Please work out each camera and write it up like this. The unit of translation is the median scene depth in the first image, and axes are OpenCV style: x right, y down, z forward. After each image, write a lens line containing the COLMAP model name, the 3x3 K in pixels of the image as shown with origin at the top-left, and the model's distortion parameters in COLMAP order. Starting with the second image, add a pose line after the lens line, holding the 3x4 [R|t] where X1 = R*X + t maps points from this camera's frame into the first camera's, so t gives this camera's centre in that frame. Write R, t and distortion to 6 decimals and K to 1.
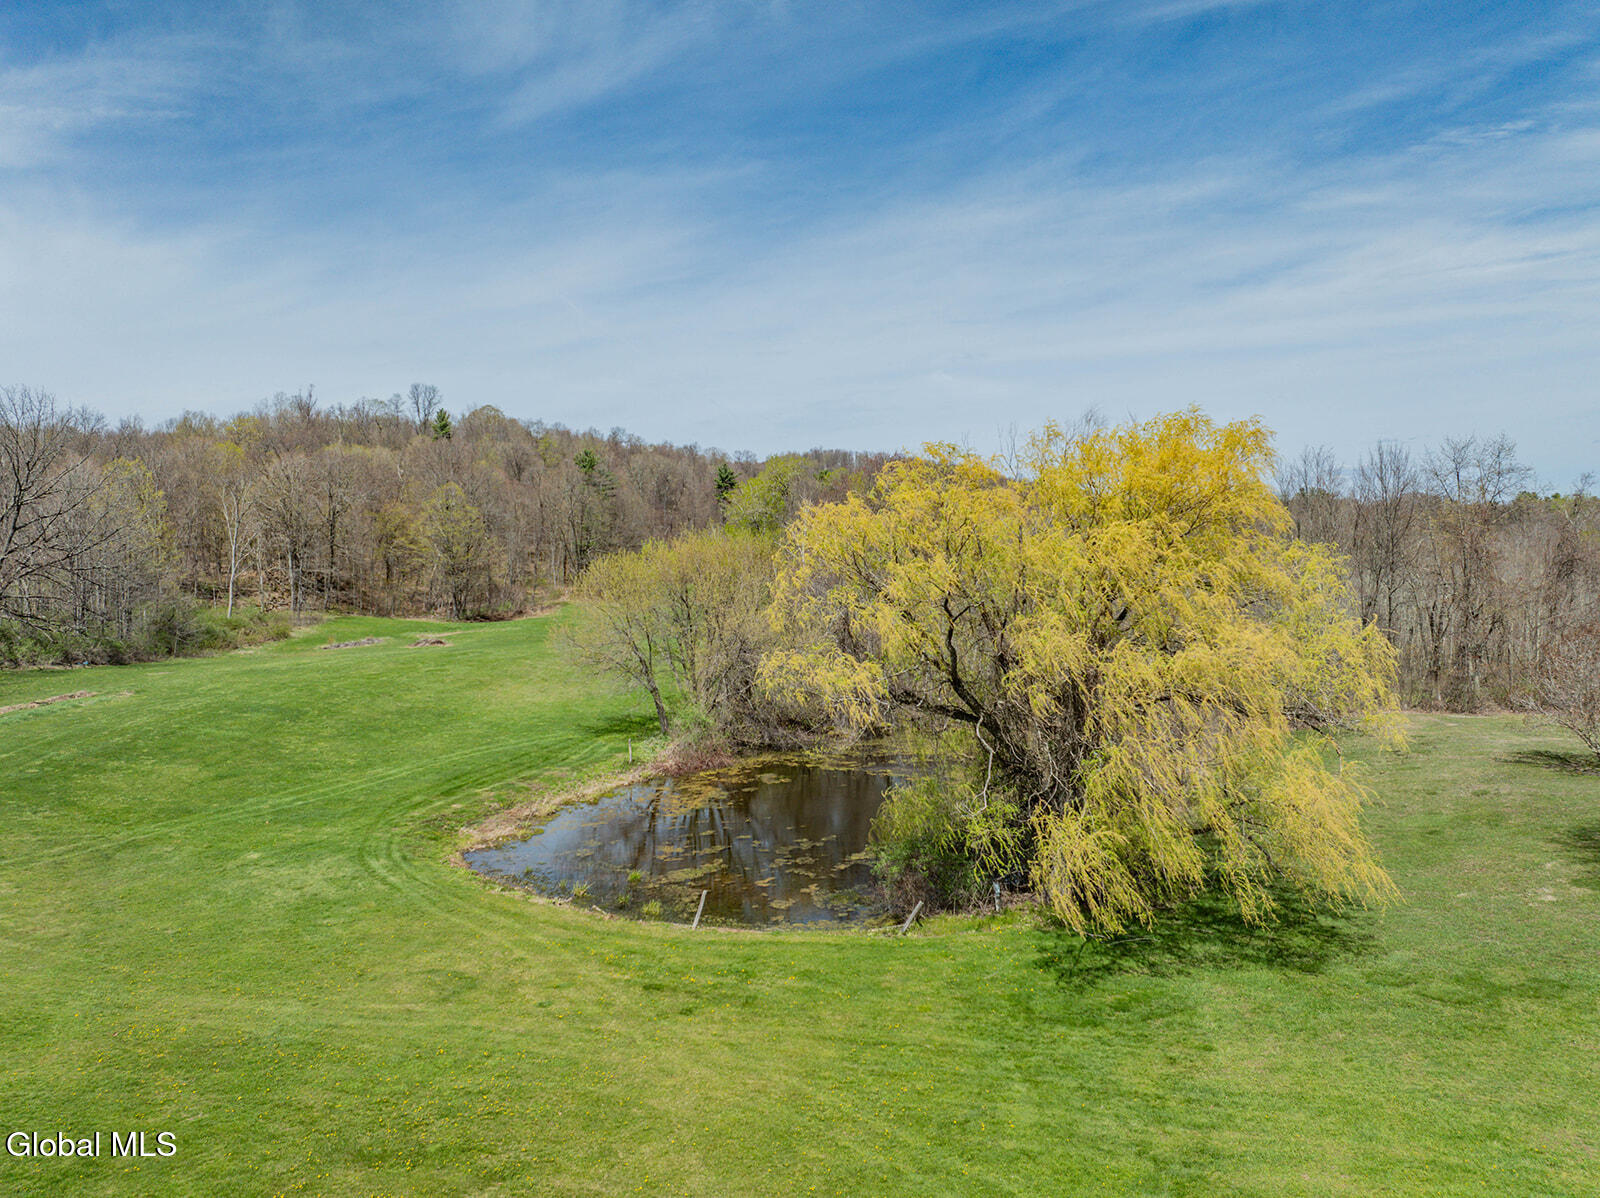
lens RADIAL K [[1128.3, 0, 807.9], [0, 1128.3, 583.8], [0, 0, 1]] dist [-0.055835, -0.010492]
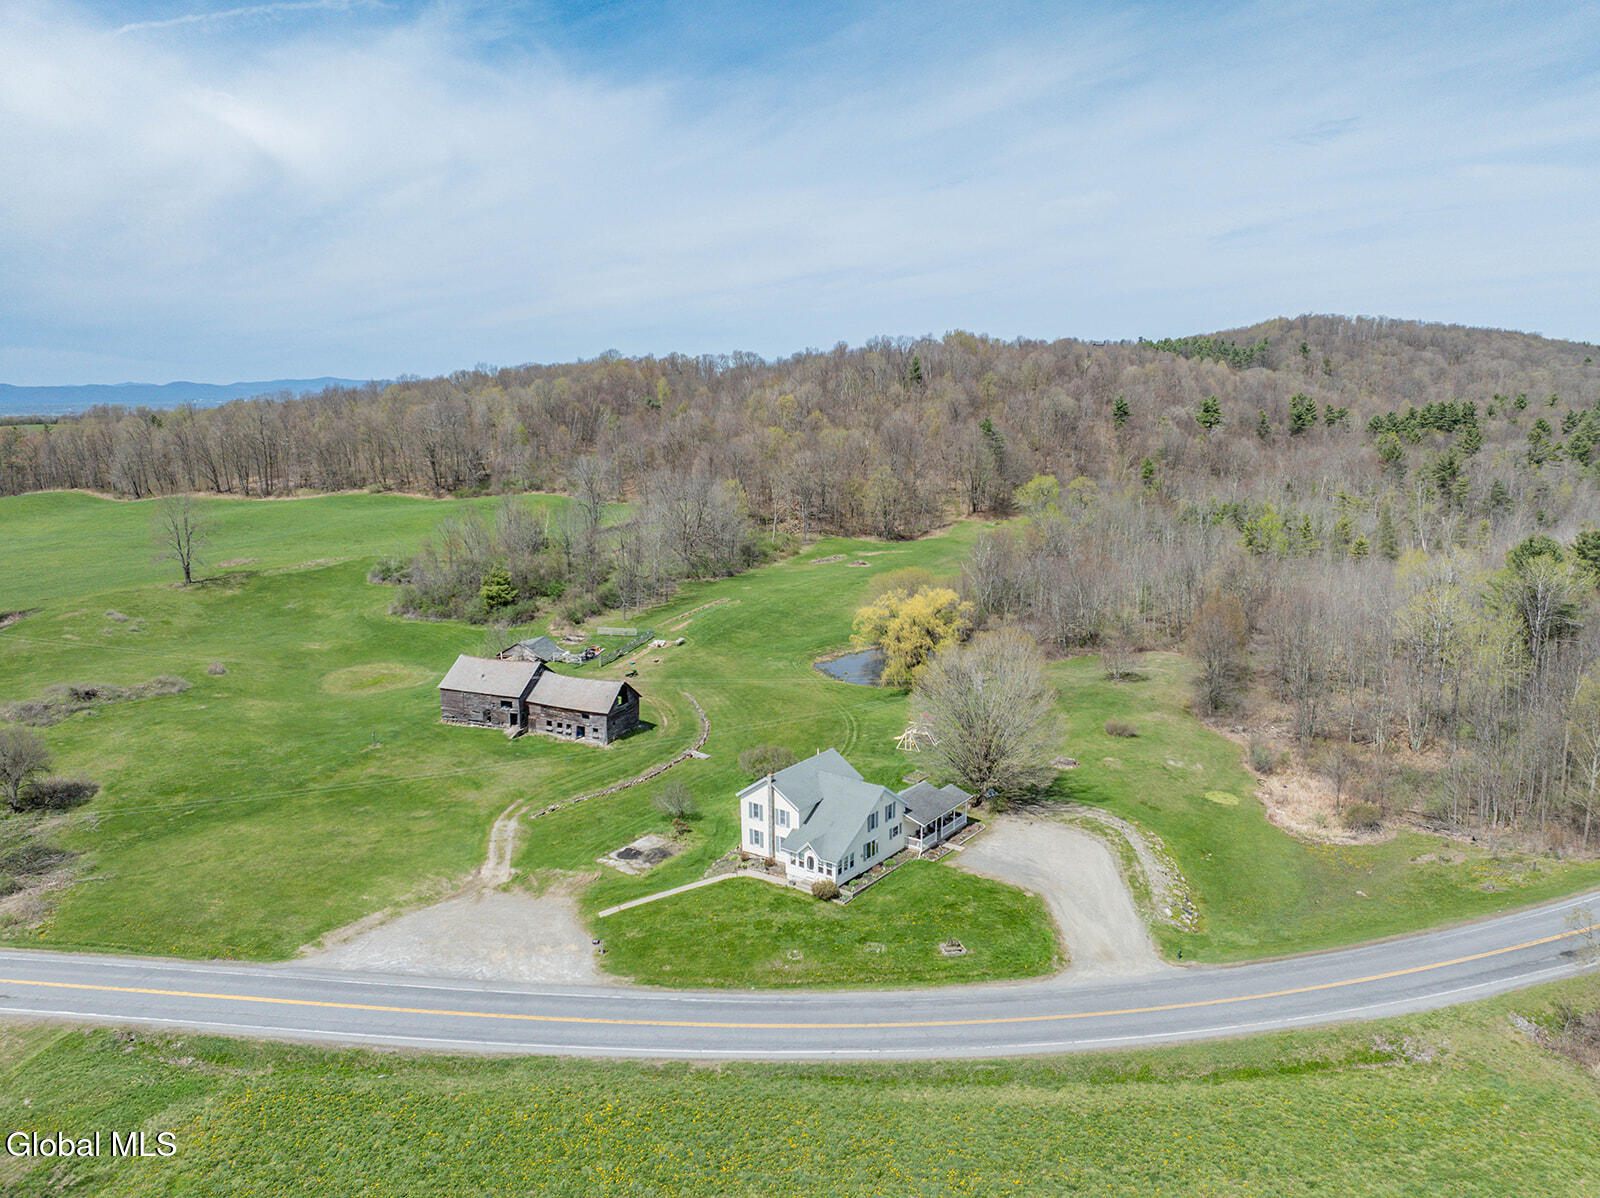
lens RADIAL K [[1128.3, 0, 800.2], [0, 1128.3, 599.0], [0, 0, 1]] dist [-0.055835, -0.010492]
pose [[0.892495, 0.097760, -0.440337, 0.520481], [-0.022602, 0.984697, 0.172804, -0.255193], [0.450491, -0.144274, 0.881046, -0.956587]]
